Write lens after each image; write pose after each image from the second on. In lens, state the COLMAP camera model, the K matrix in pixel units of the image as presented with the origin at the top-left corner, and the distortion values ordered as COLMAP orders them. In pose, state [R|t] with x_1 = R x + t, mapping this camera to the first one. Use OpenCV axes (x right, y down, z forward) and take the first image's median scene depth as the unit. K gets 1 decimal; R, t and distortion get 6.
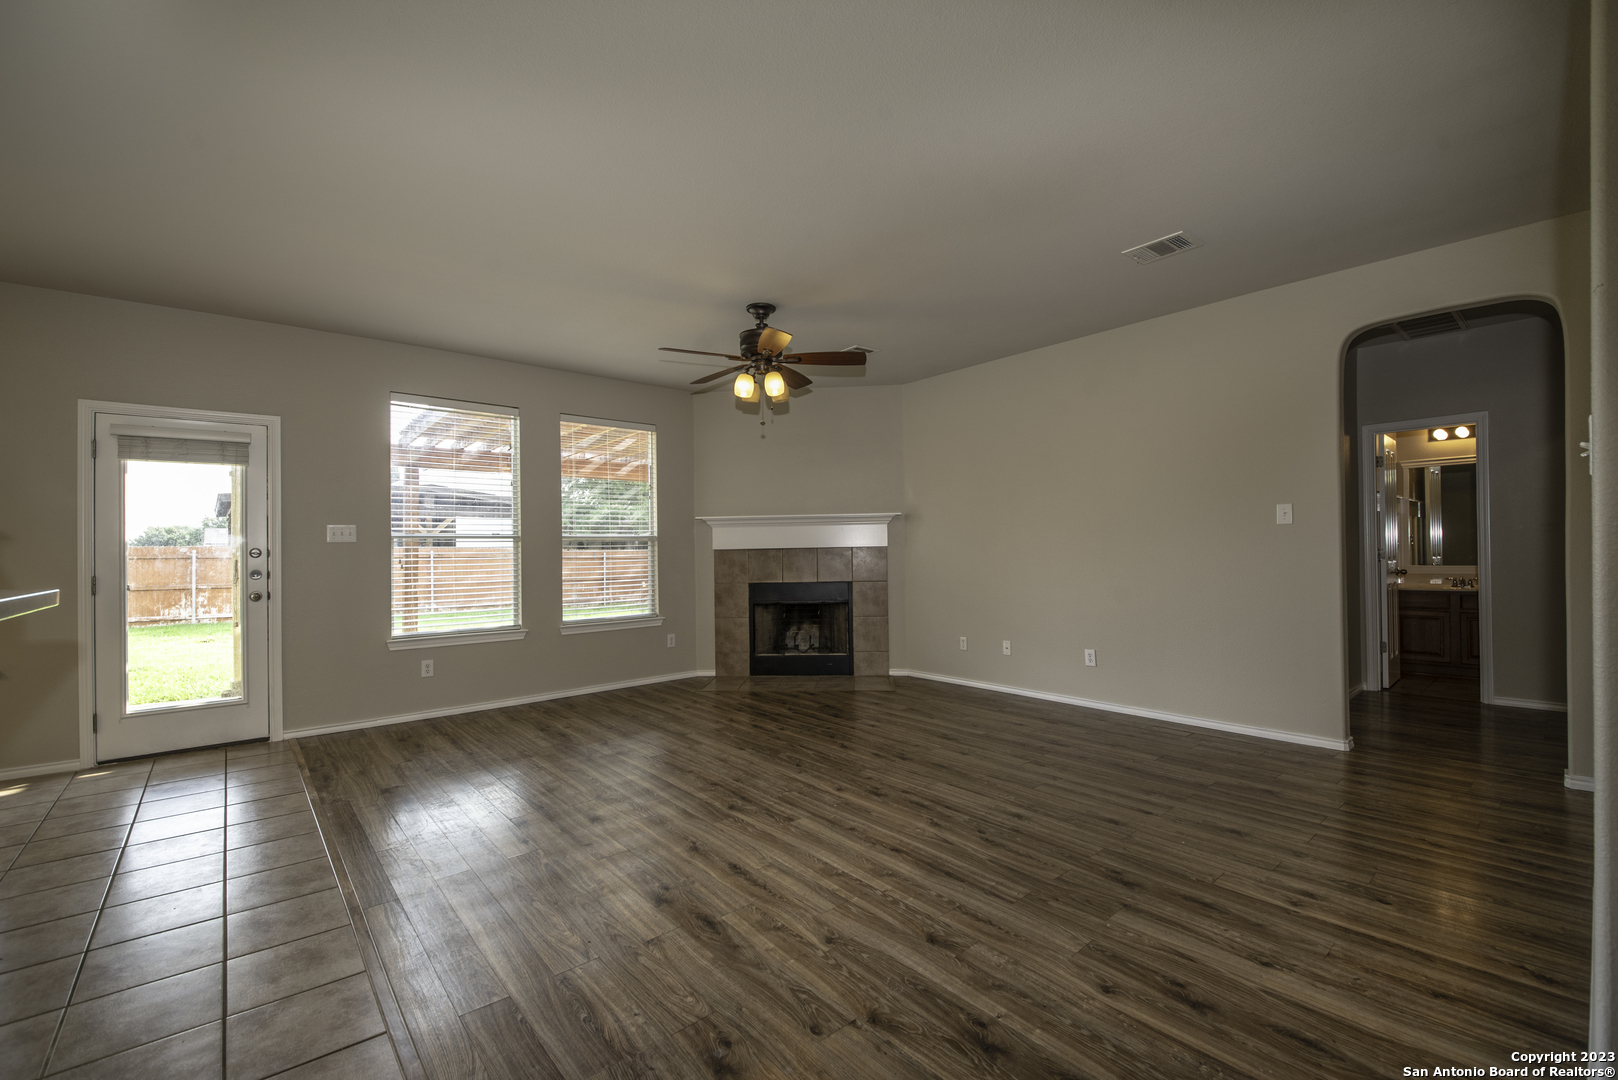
lens RADIAL K [[707.7, 0, 809.0], [0, 707.7, 540.0], [0, 0, 1]] dist [0.025469, 0.000042]
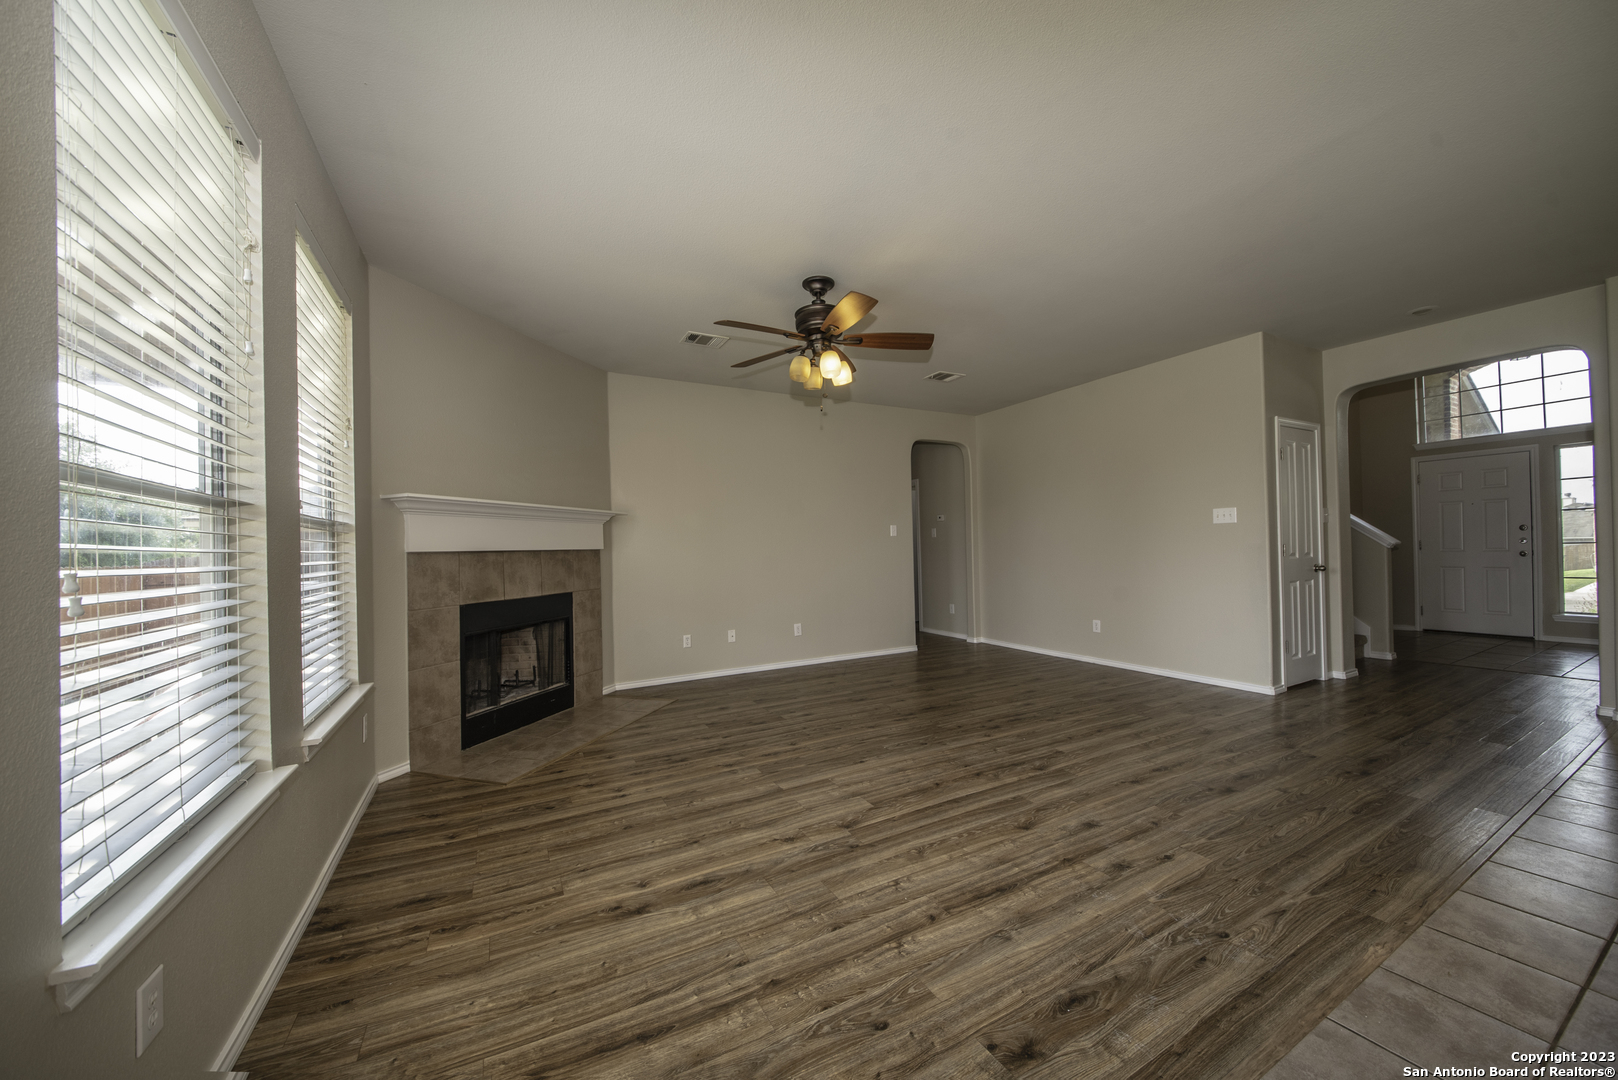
lens RADIAL K [[591.8, 0, 809.0], [0, 591.8, 540.0], [0, 0, 1]] dist [0.000532, -0.000094]
pose [[0.177227, 0.024910, 0.983855, -0.918667], [0.003321, 0.999659, -0.025908, 0.027929], [-0.984164, 0.007859, 0.177084, 0.982436]]
